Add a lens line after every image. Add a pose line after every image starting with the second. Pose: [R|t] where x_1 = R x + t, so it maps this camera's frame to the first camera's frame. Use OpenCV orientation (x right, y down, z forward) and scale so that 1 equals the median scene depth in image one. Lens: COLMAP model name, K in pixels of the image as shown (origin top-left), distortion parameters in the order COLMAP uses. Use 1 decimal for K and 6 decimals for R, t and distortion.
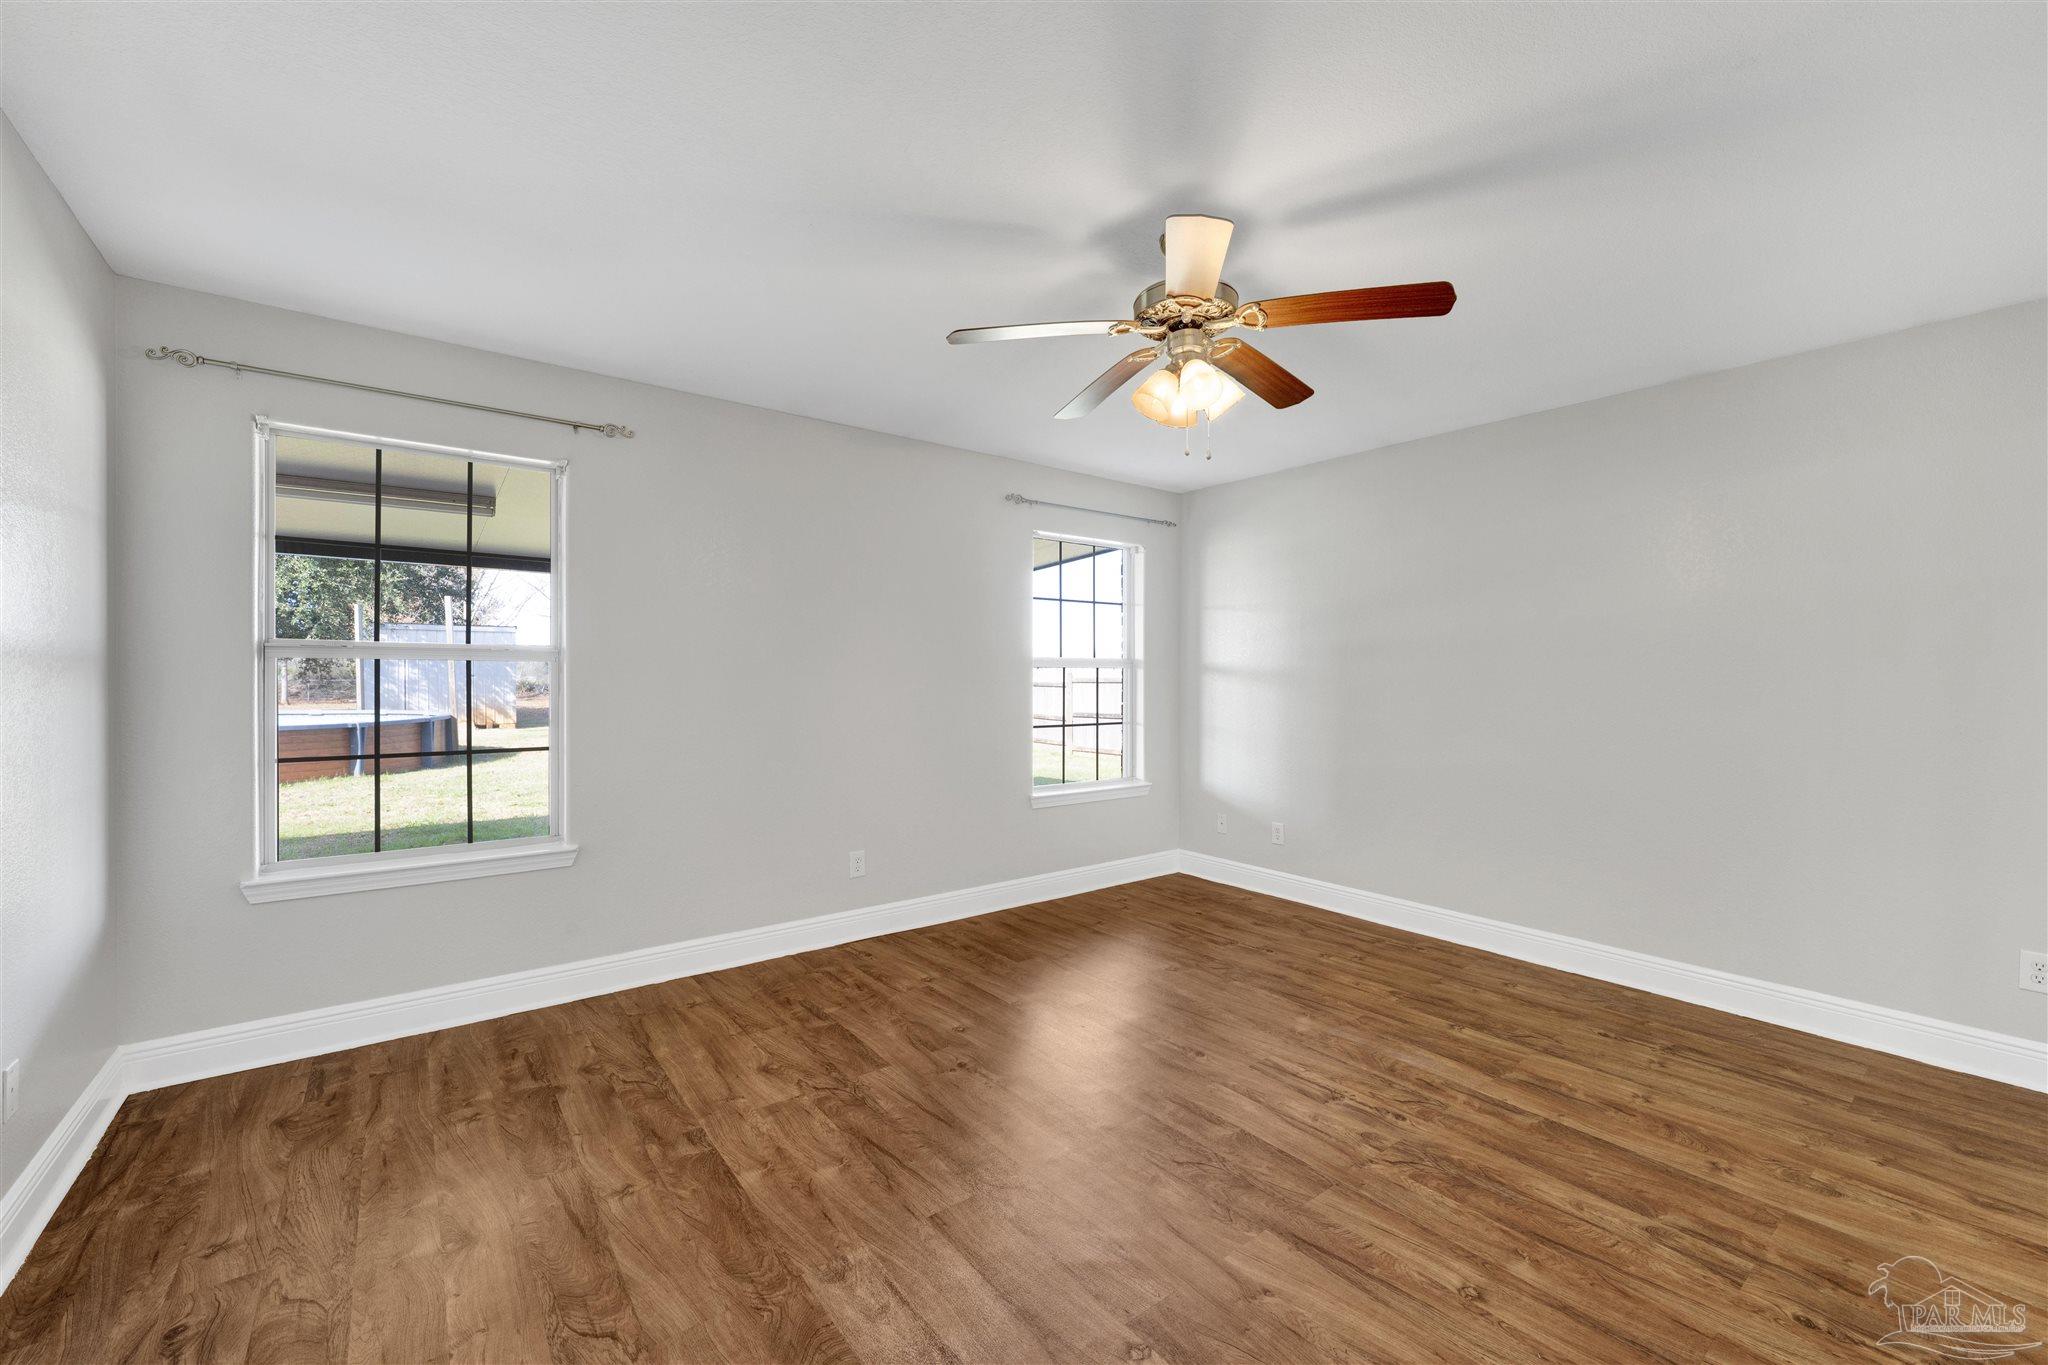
lens RADIAL K [[810.4, 0, 1020.2], [0, 810.4, 682.2], [0, 0, 1]] dist [-0.001954, -0.000217]
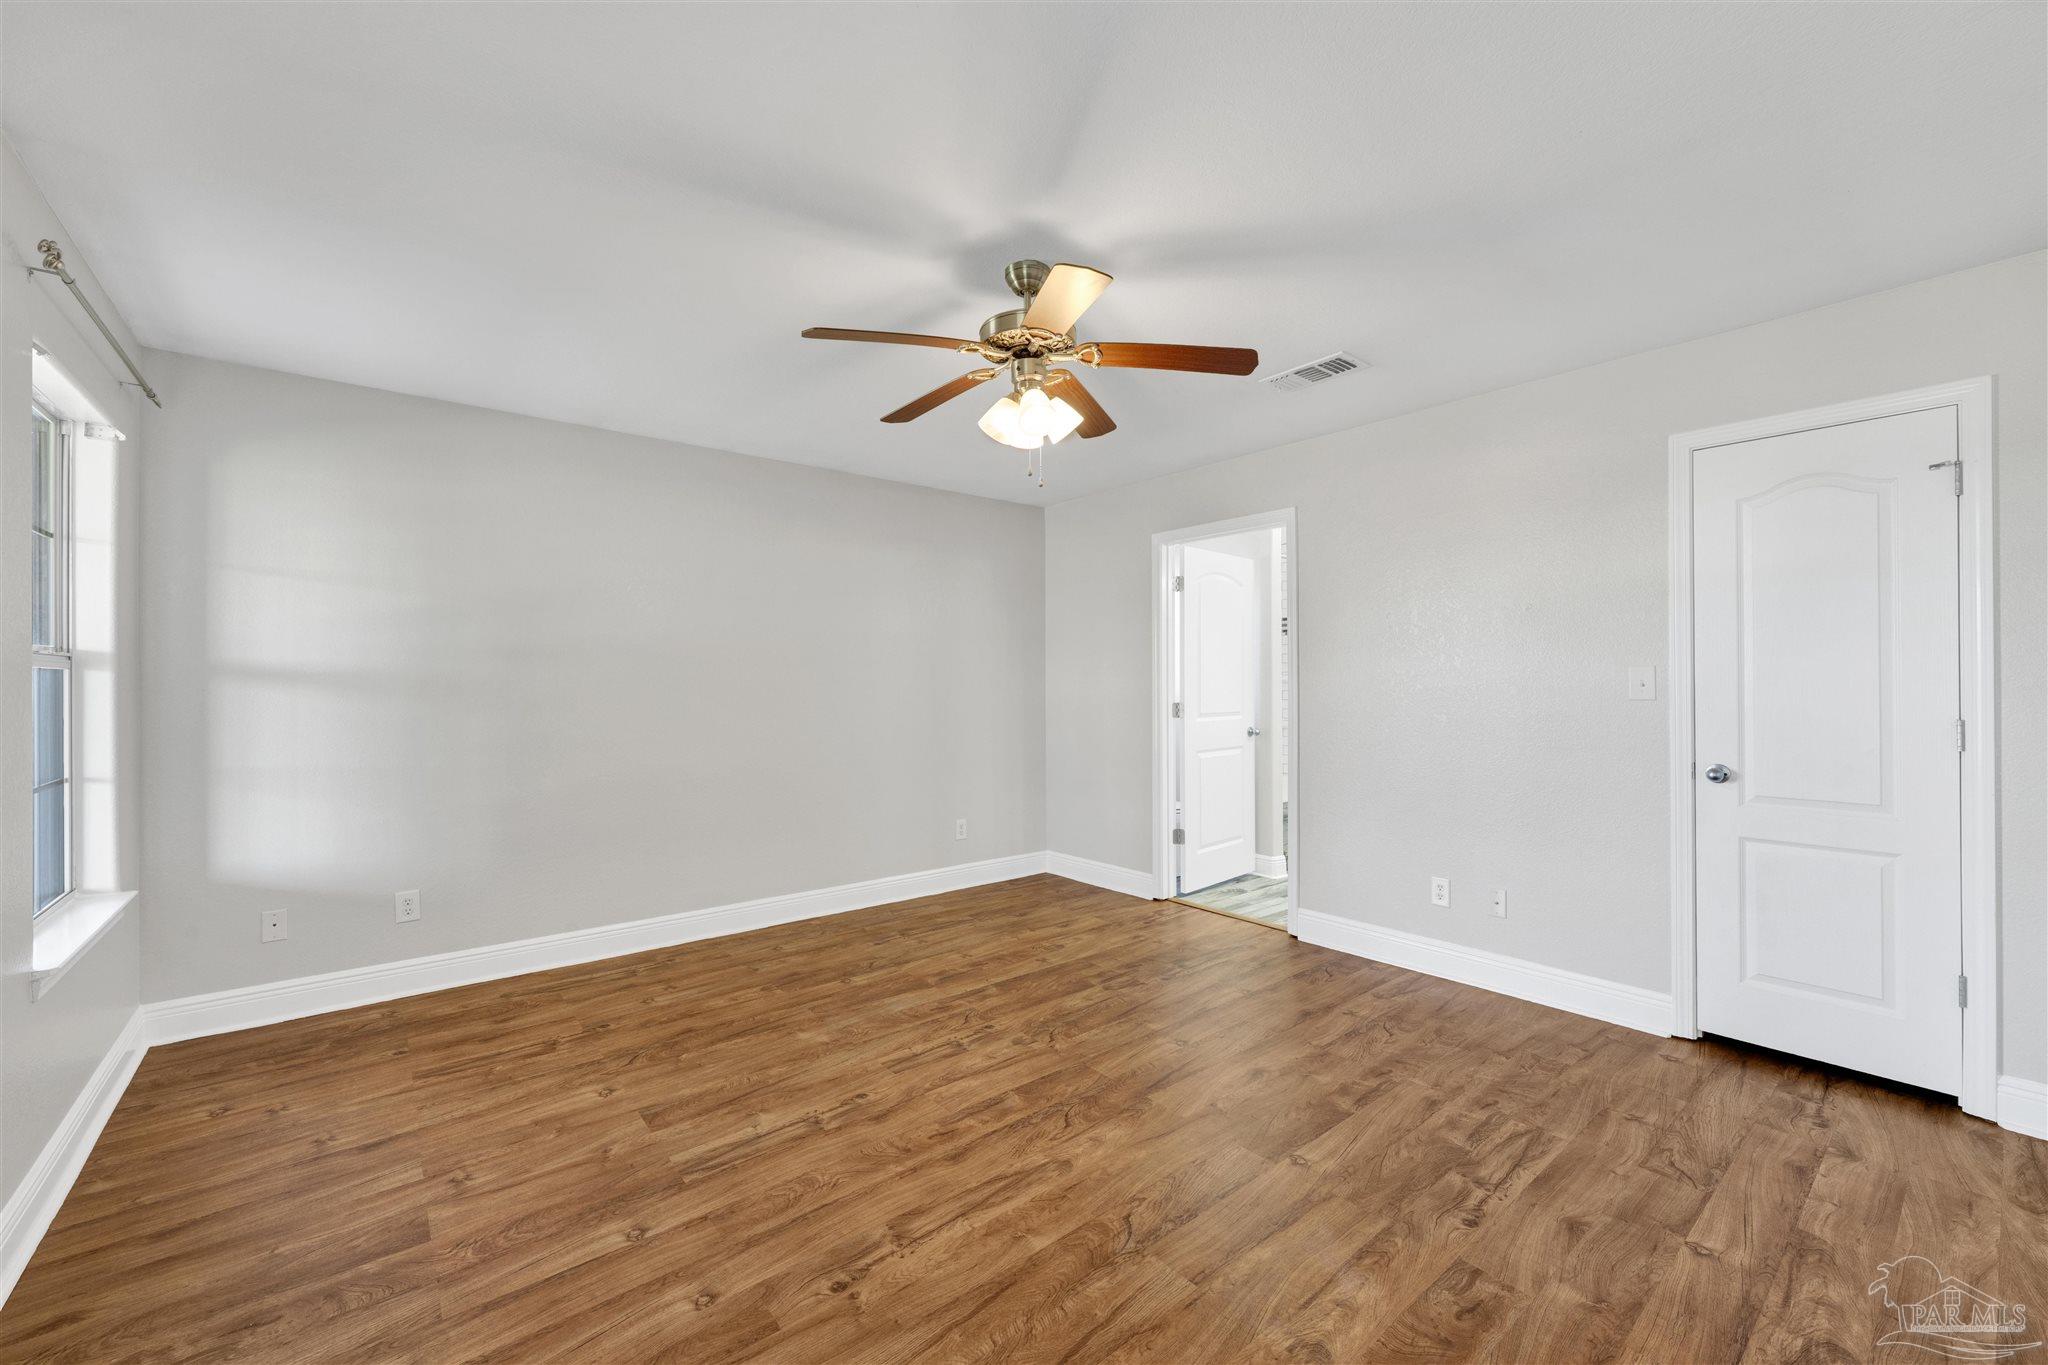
lens RADIAL K [[810.4, 0, 1017.2], [0, 810.4, 684.3], [0, 0, 1]] dist [-0.001954, -0.000217]
pose [[-0.026497, -0.005004, 0.999636, -0.665905], [0.009368, 0.999942, 0.005254, -0.009064], [-0.999605, 0.009504, -0.026449, 0.808302]]
